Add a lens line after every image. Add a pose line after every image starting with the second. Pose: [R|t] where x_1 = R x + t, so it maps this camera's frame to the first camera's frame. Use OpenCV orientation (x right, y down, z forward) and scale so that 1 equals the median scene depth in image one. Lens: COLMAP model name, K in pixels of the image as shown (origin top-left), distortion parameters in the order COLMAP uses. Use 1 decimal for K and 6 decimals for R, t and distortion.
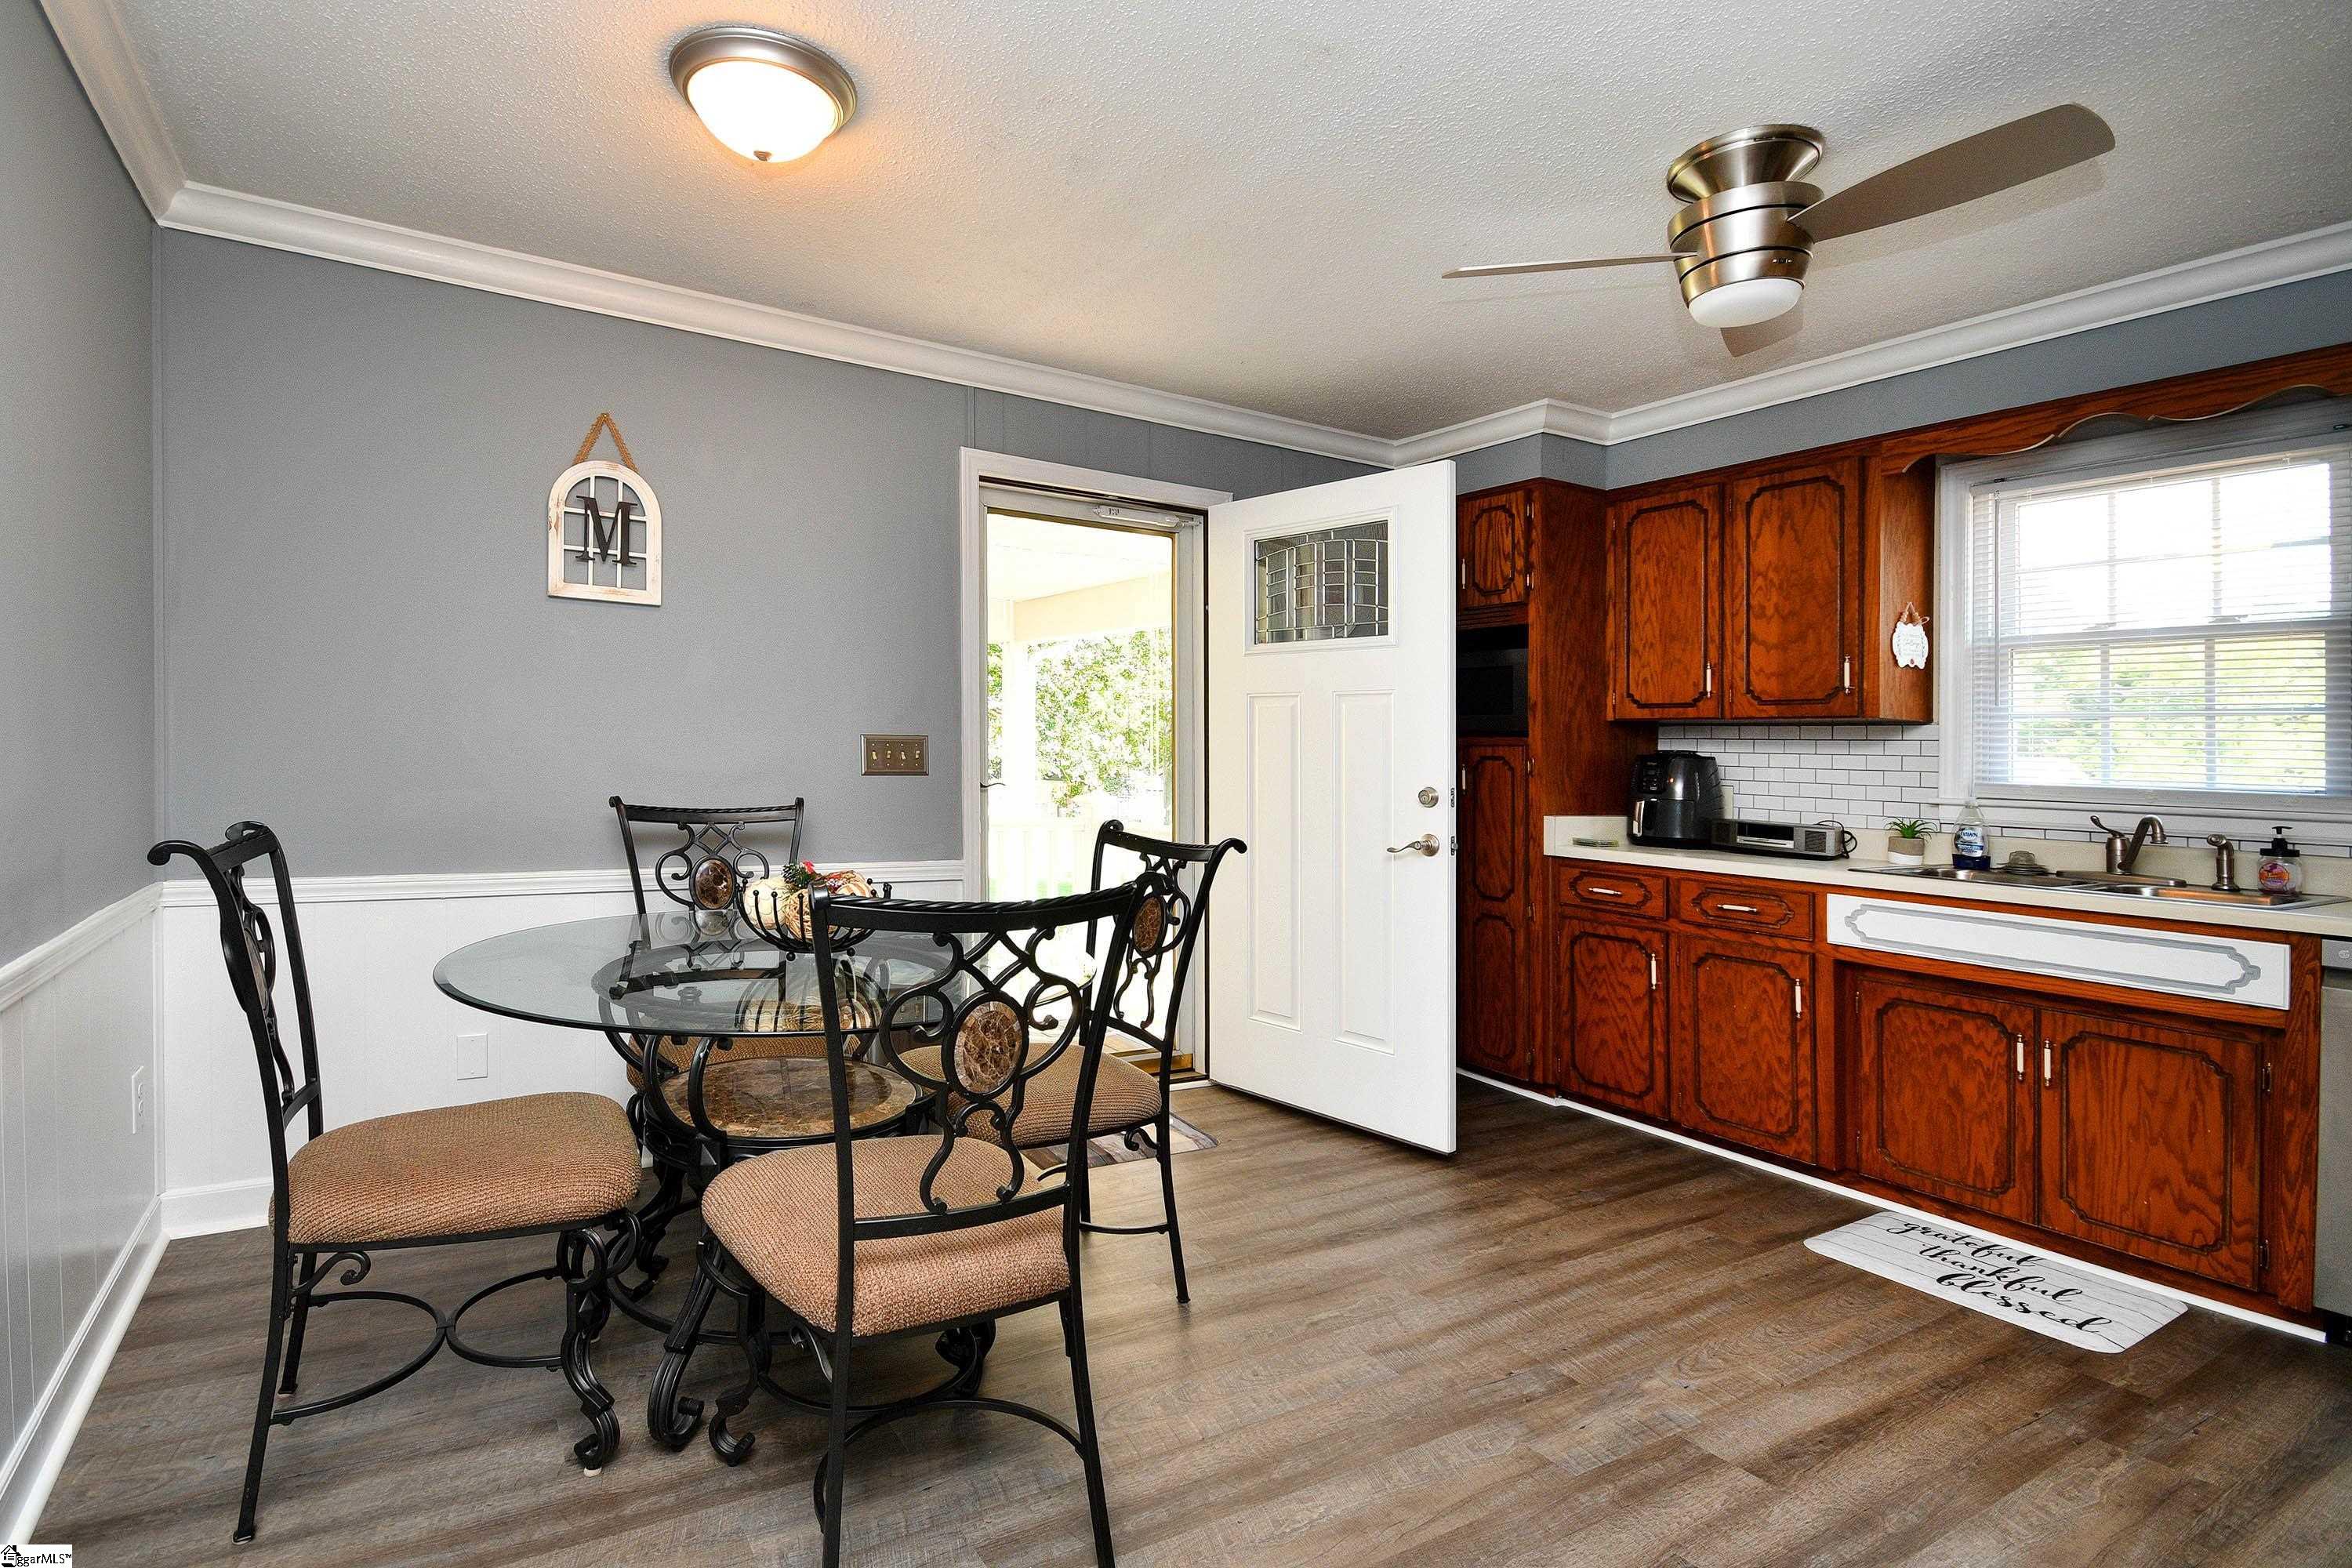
lens RADIAL K [[1047.3, 0, 1178.3], [0, 1047.3, 775.8], [0, 0, 1]] dist [-0.001265, -0.000370]
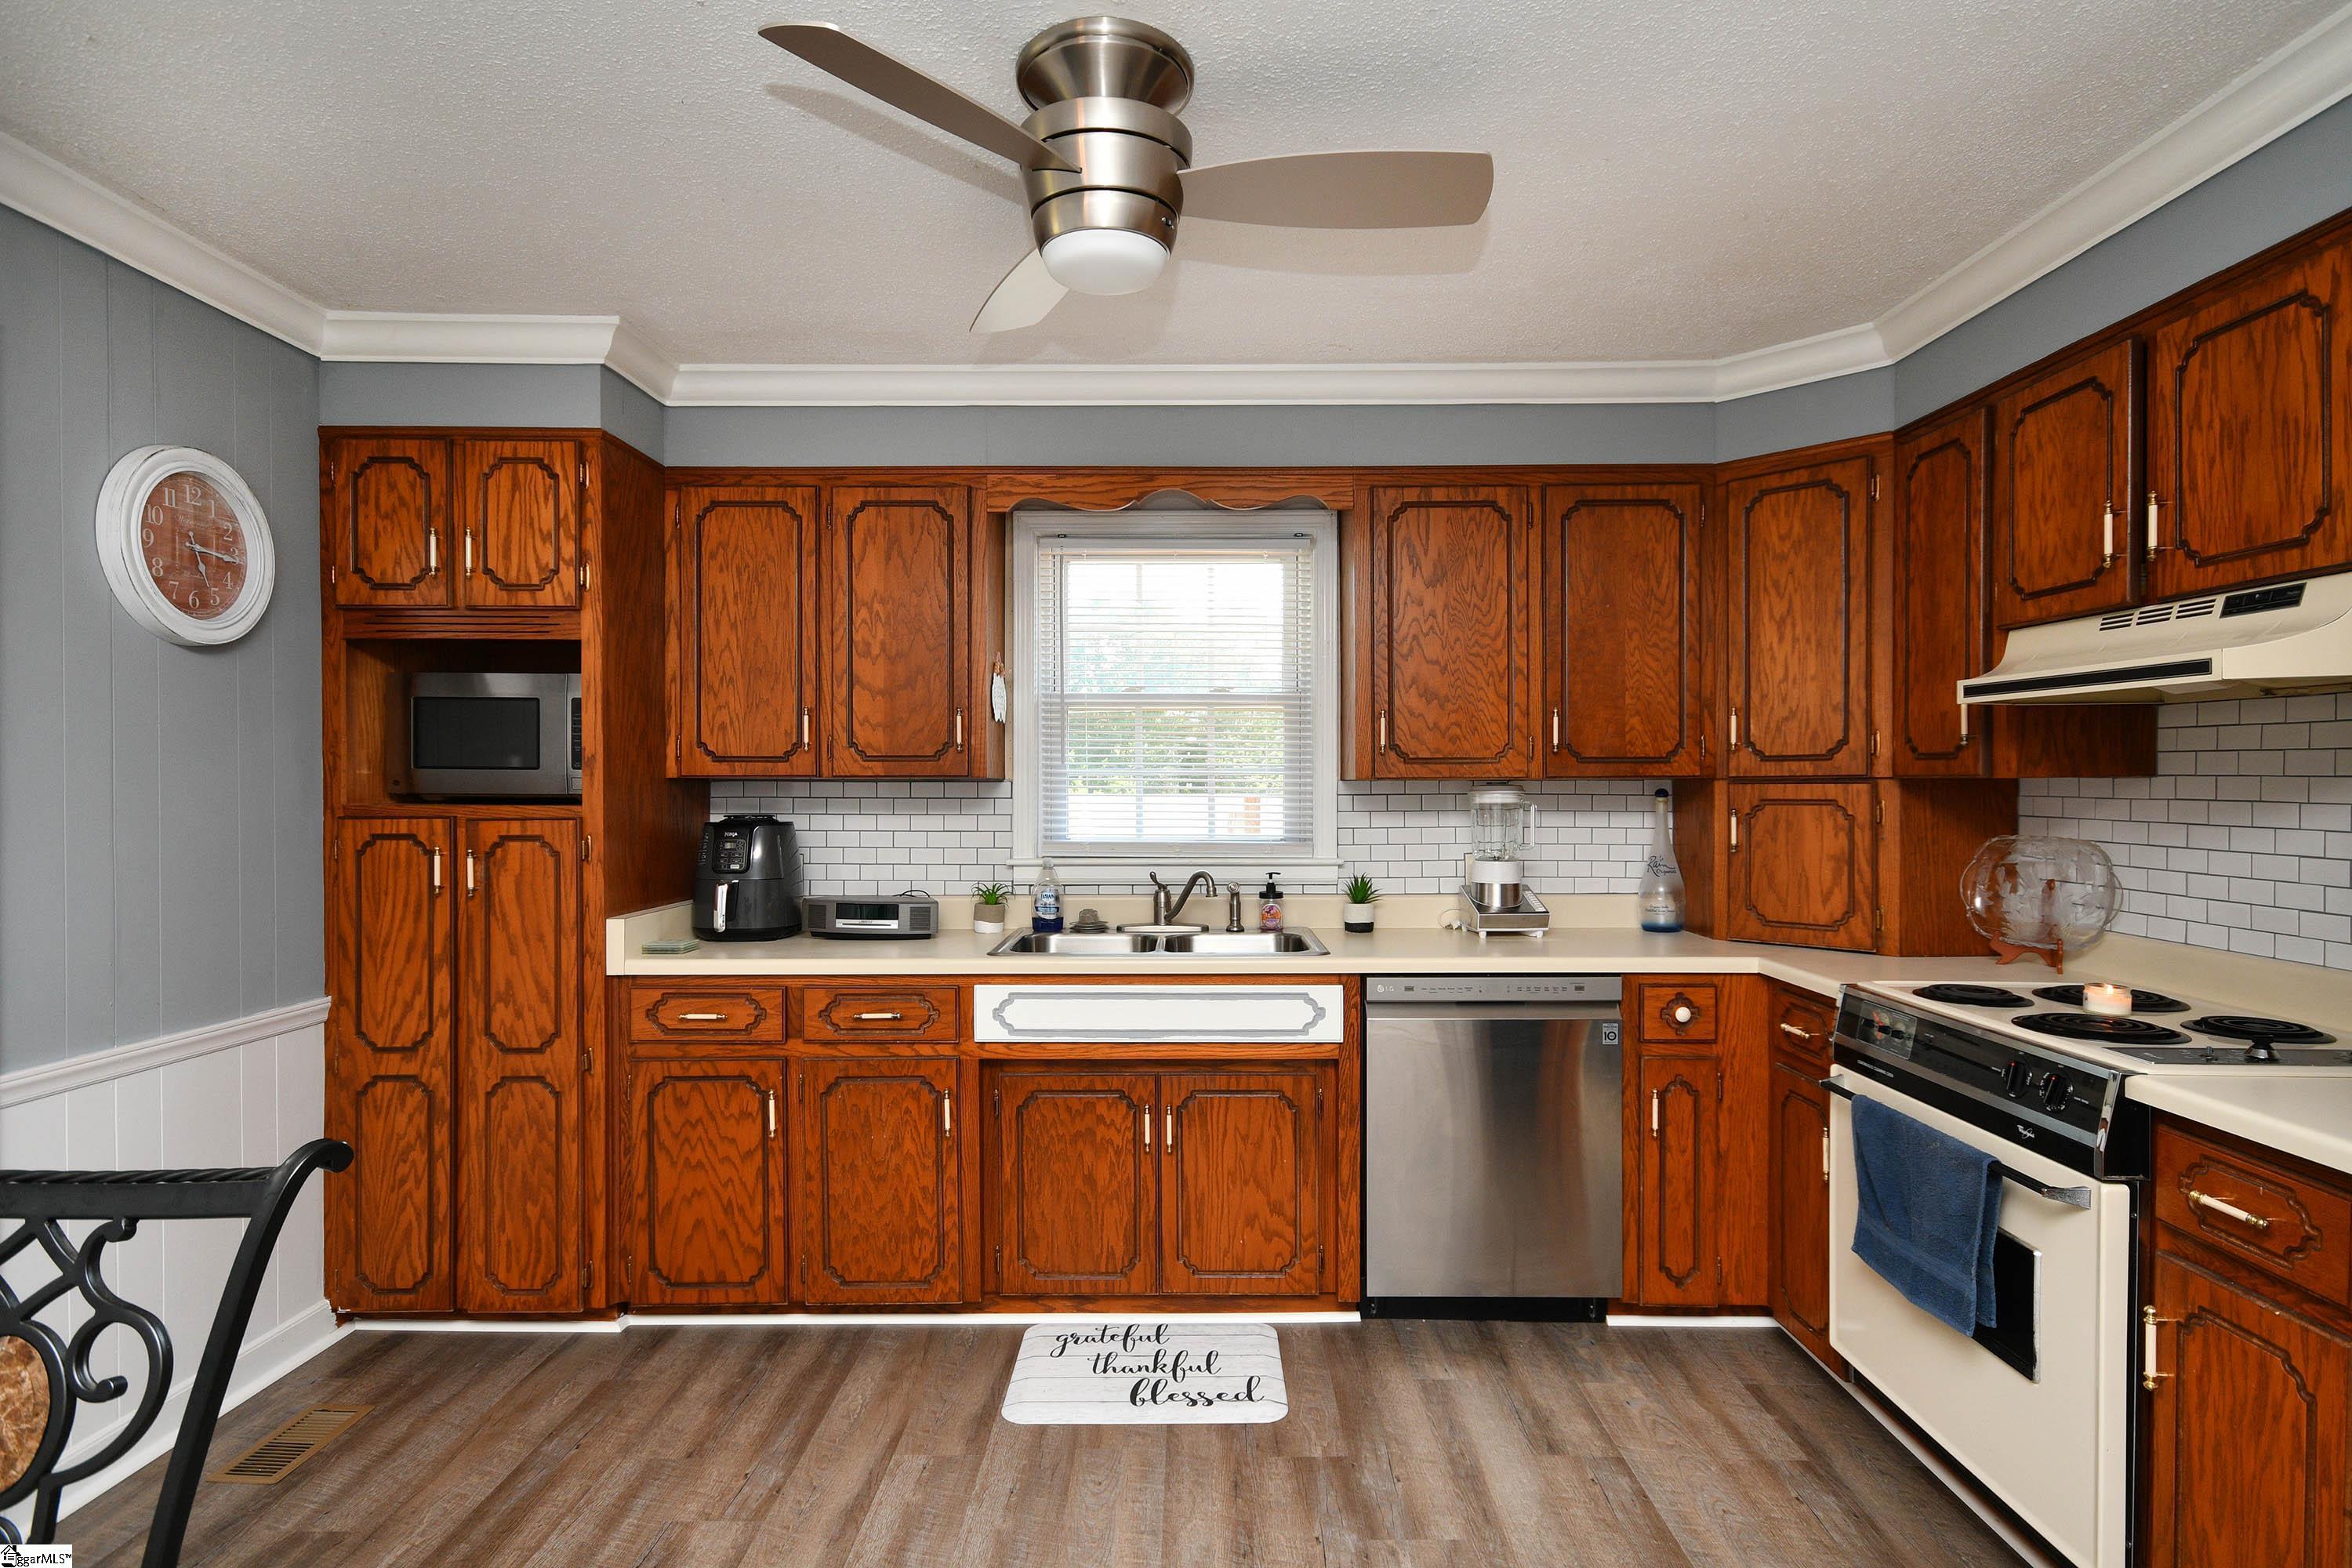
lens RADIAL K [[1204.0, 0, 1176.0], [0, 1204.0, 784.0], [0, 0, 1]] dist [0.002862, 0.000478]
pose [[0.599872, -0.010766, 0.800023, -0.065726], [0.030083, 0.999506, -0.009106, -0.035442], [-0.799530, 0.029530, 0.599900, 0.242901]]
